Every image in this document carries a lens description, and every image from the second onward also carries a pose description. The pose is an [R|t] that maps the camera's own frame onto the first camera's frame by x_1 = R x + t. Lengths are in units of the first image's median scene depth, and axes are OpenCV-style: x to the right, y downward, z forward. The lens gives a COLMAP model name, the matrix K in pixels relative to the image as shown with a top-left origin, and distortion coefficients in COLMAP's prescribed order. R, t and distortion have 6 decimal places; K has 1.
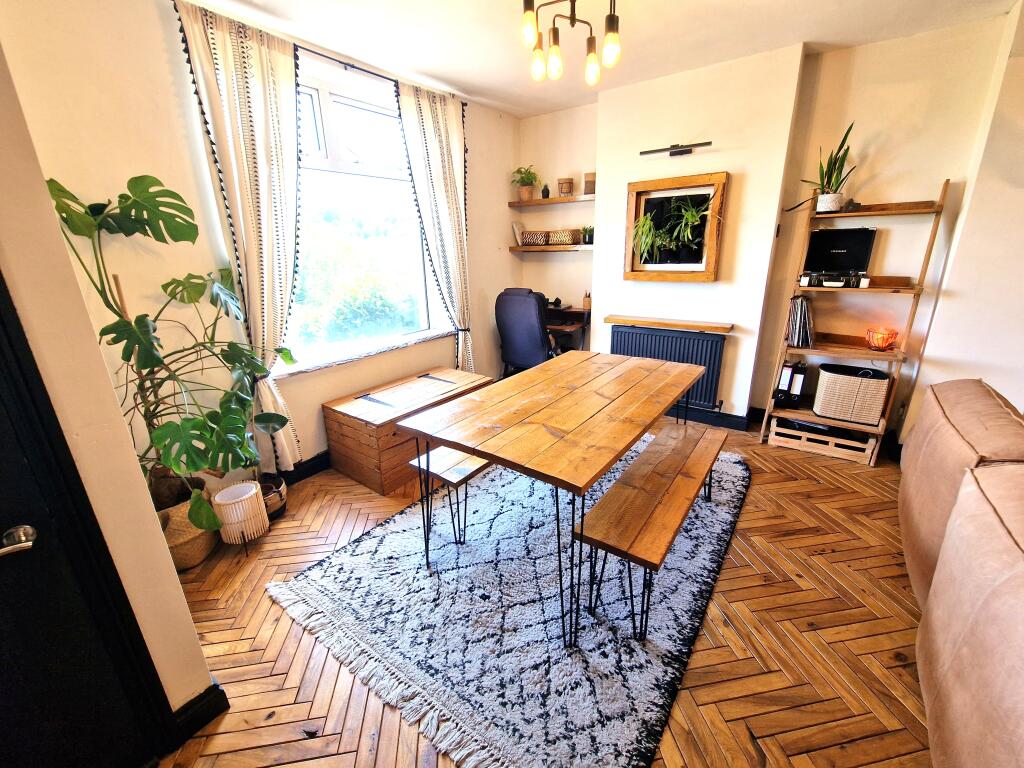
lens RADIAL K [[422.0, 0, 516.9], [0, 422.0, 386.7], [0, 0, 1]] dist [0.005766, -0.005616]
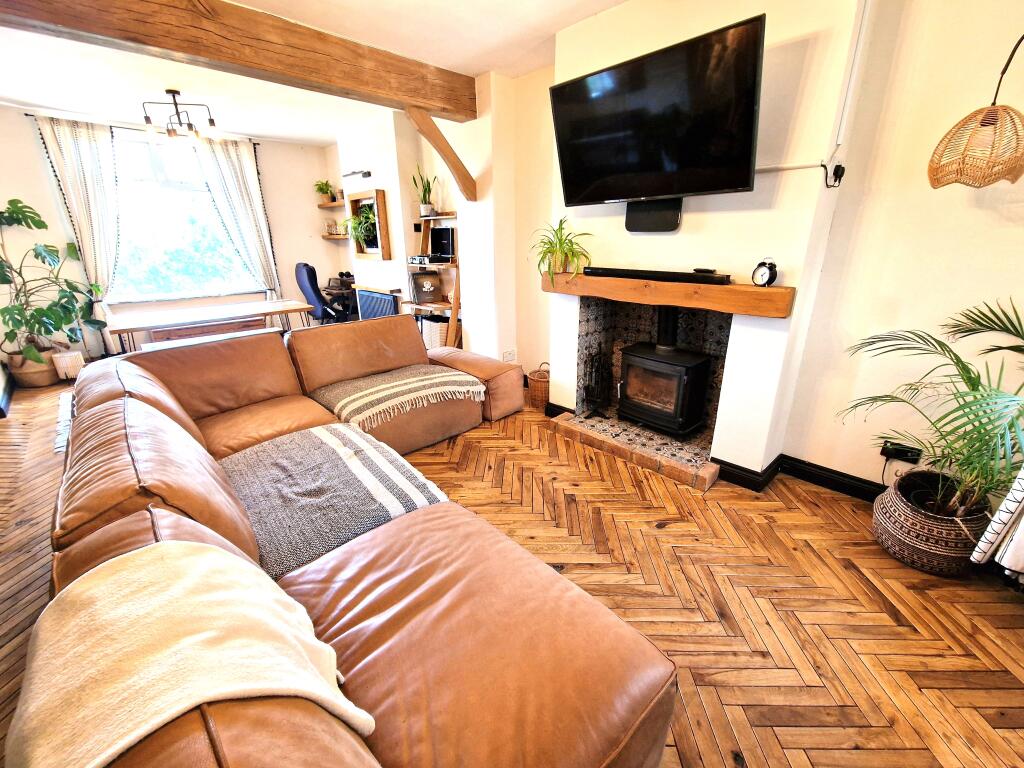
lens RADIAL K [[422.0, 0, 516.9], [0, 422.0, 386.7], [0, 0, 1]] dist [0.005766, -0.005616]
pose [[0.984720, 0.076074, -0.156649, 1.598371], [-0.073080, 0.997018, 0.024793, 0.177419], [0.158068, -0.012966, 0.987343, -0.582272]]
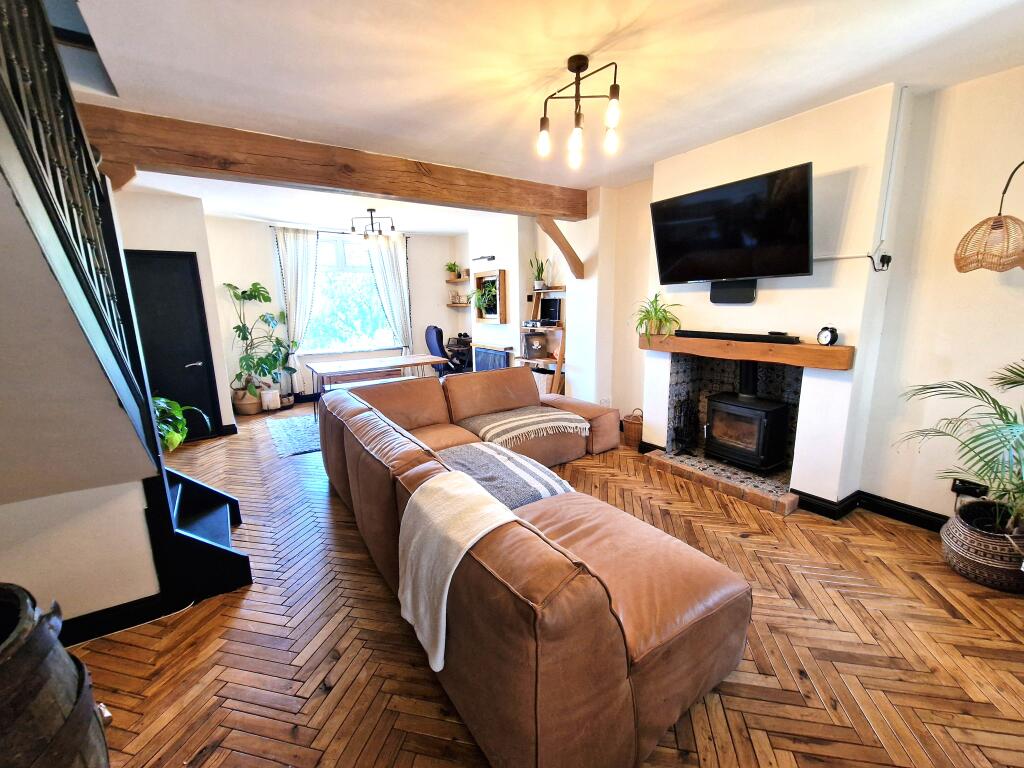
lens RADIAL K [[422.0, 0, 516.9], [0, 422.0, 386.7], [0, 0, 1]] dist [0.005766, -0.005616]
pose [[0.938662, 0.078056, -0.335889, 1.564398], [-0.116663, 0.988491, -0.096311, 0.265687], [0.324505, 0.129590, 0.936965, -0.932968]]
